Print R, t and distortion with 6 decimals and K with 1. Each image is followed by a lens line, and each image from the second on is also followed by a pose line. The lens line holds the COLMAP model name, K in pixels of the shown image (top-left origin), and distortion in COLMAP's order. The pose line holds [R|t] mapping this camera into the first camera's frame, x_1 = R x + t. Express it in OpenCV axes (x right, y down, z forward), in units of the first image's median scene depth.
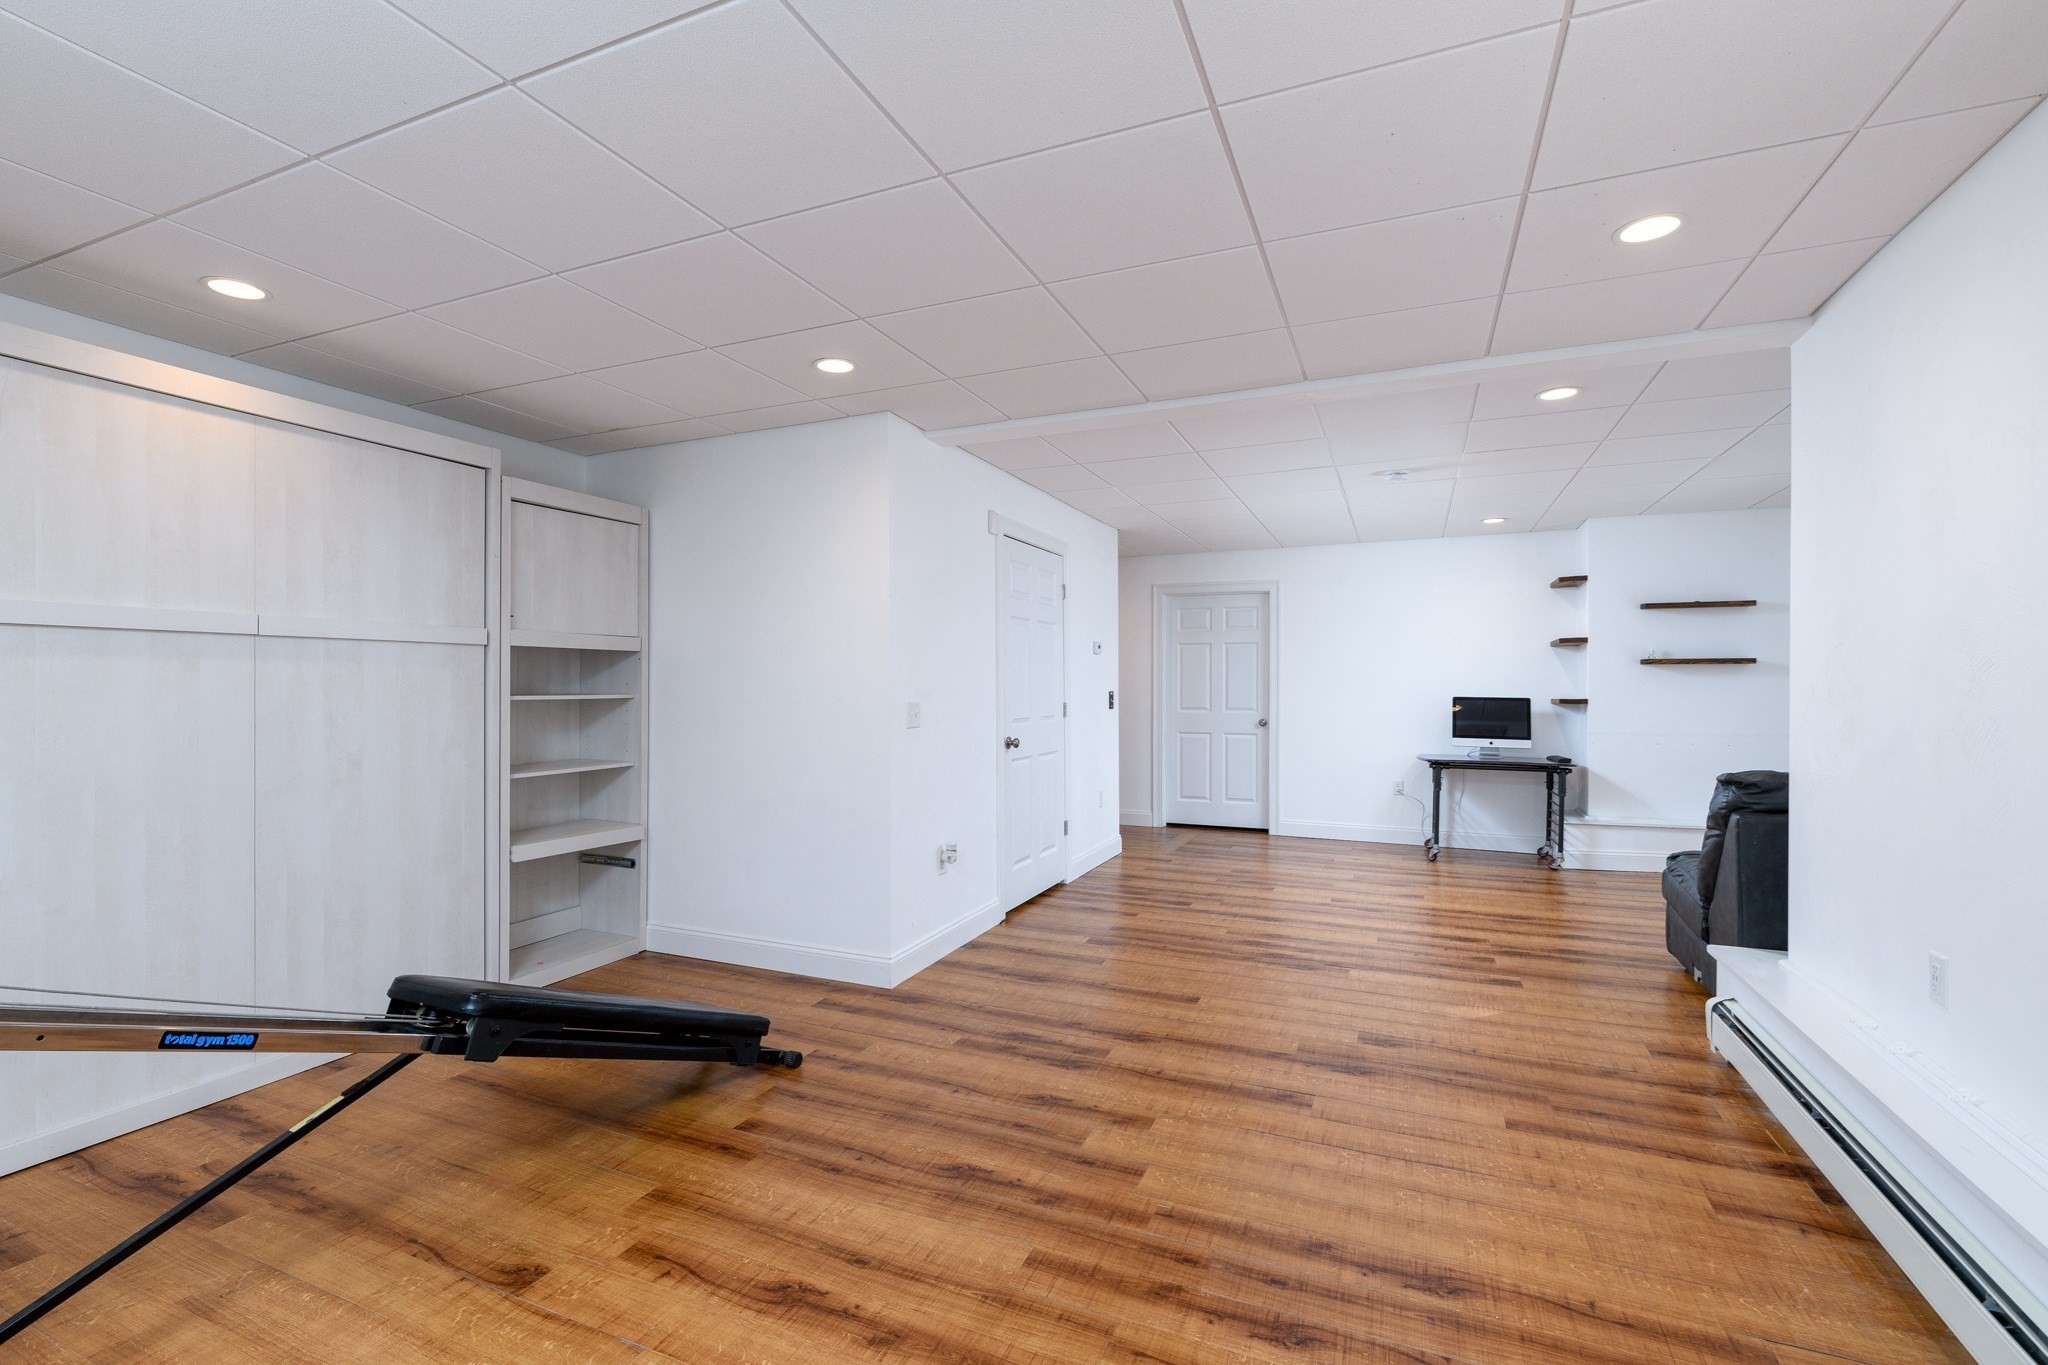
lens RADIAL K [[937.8, 0, 1024.0], [0, 937.8, 682.5], [0, 0, 1]] dist [-0.000599, 0.000053]
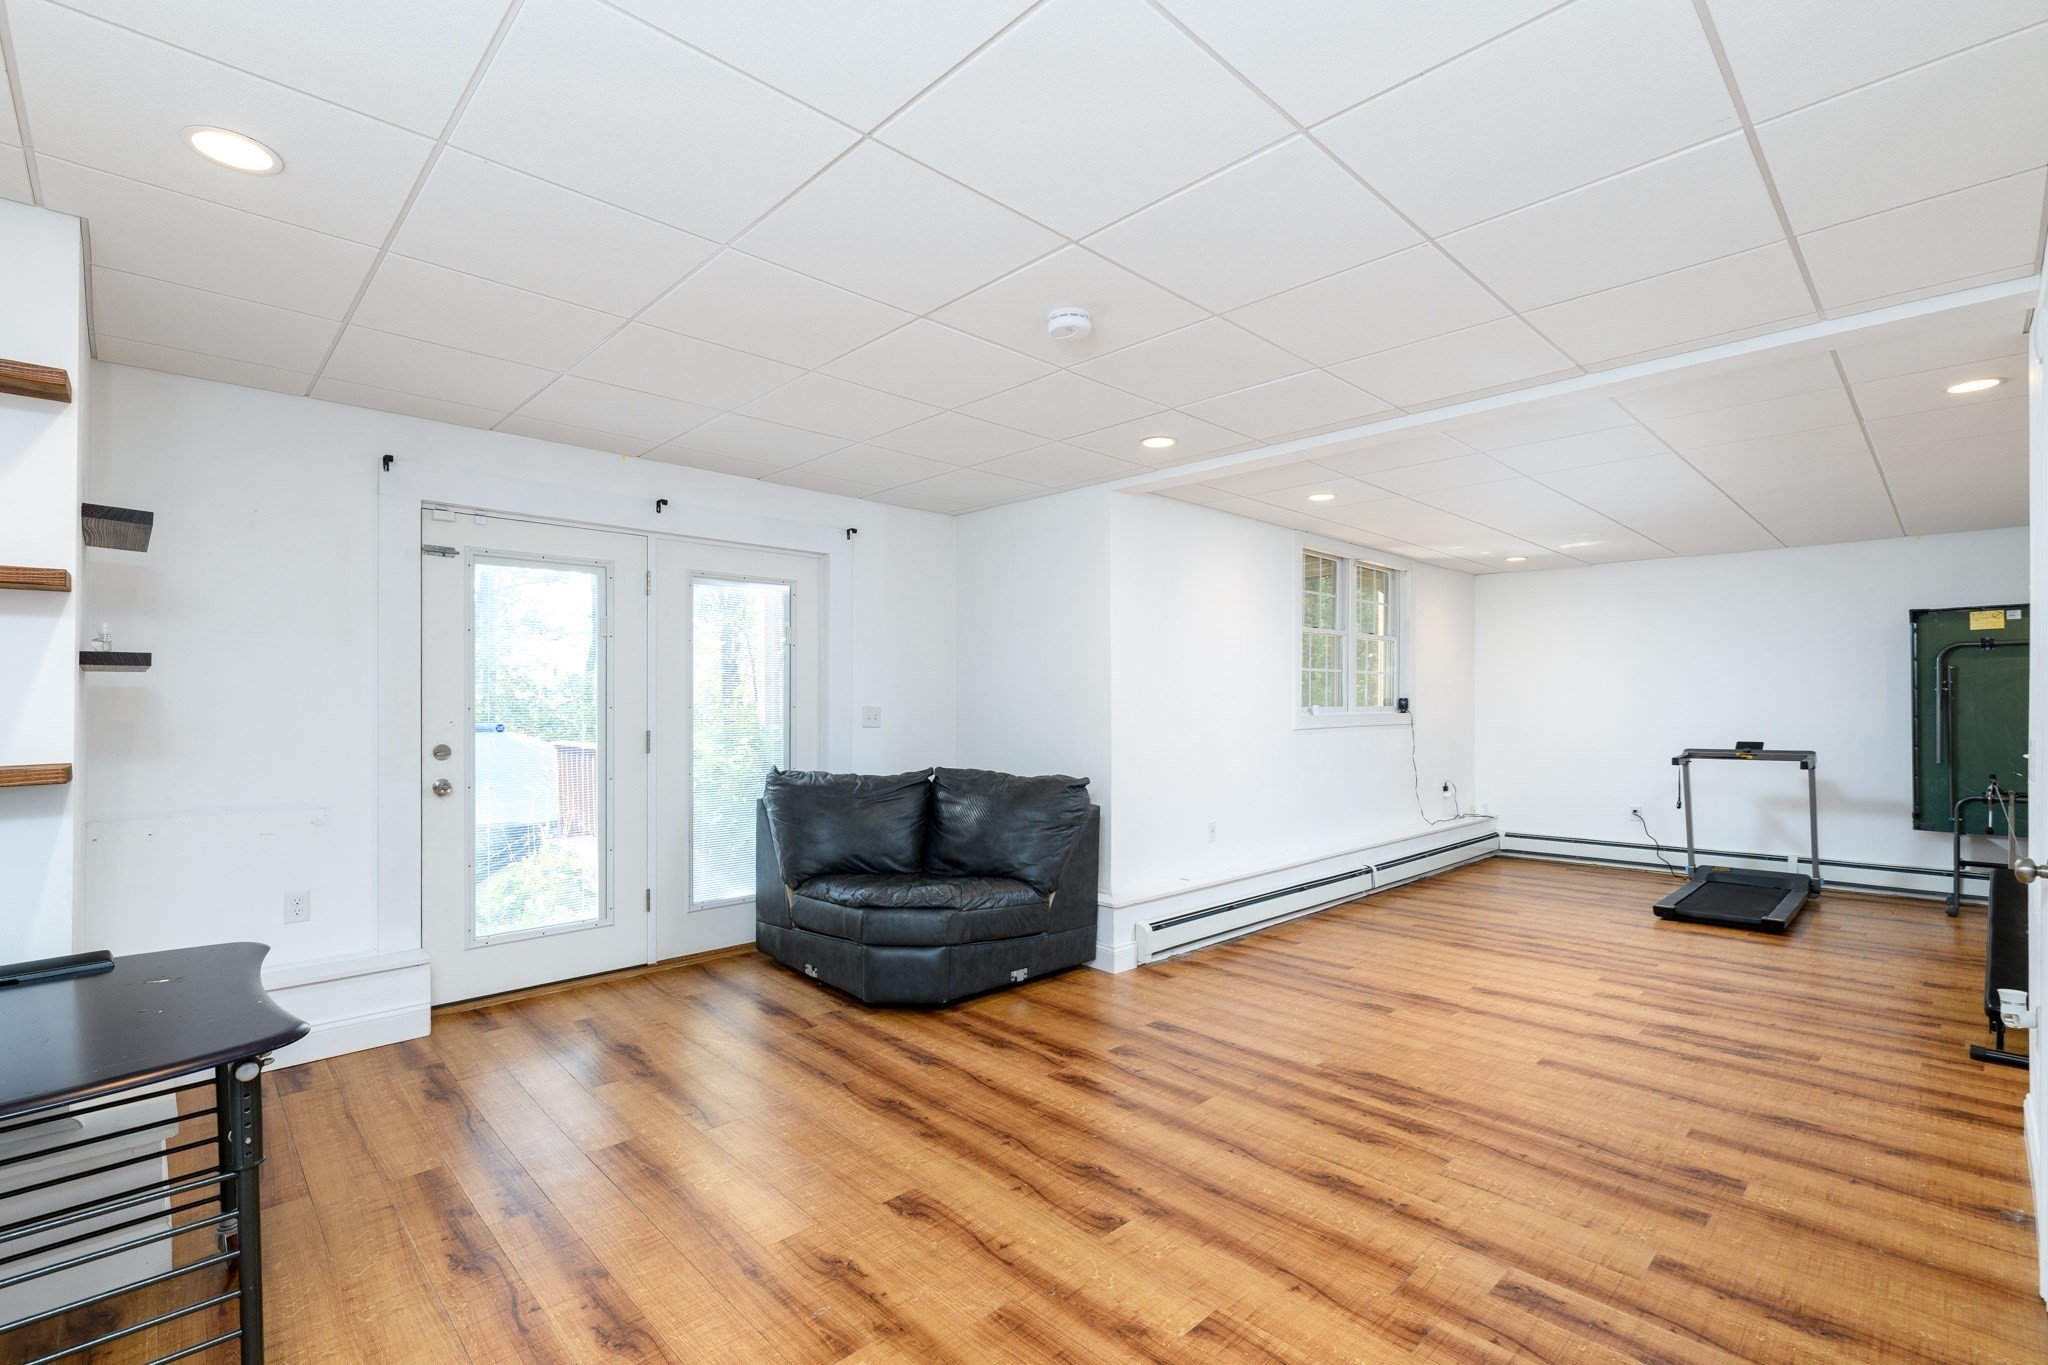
lens RADIAL K [[937.8, 0, 1024.0], [0, 937.8, 682.5], [0, 0, 1]] dist [-0.000599, 0.000053]
pose [[-0.922178, 0.007386, 0.386695, 0.332816], [-0.001648, 0.999734, -0.023025, -0.002010], [-0.386762, -0.021870, -0.921920, 2.310116]]
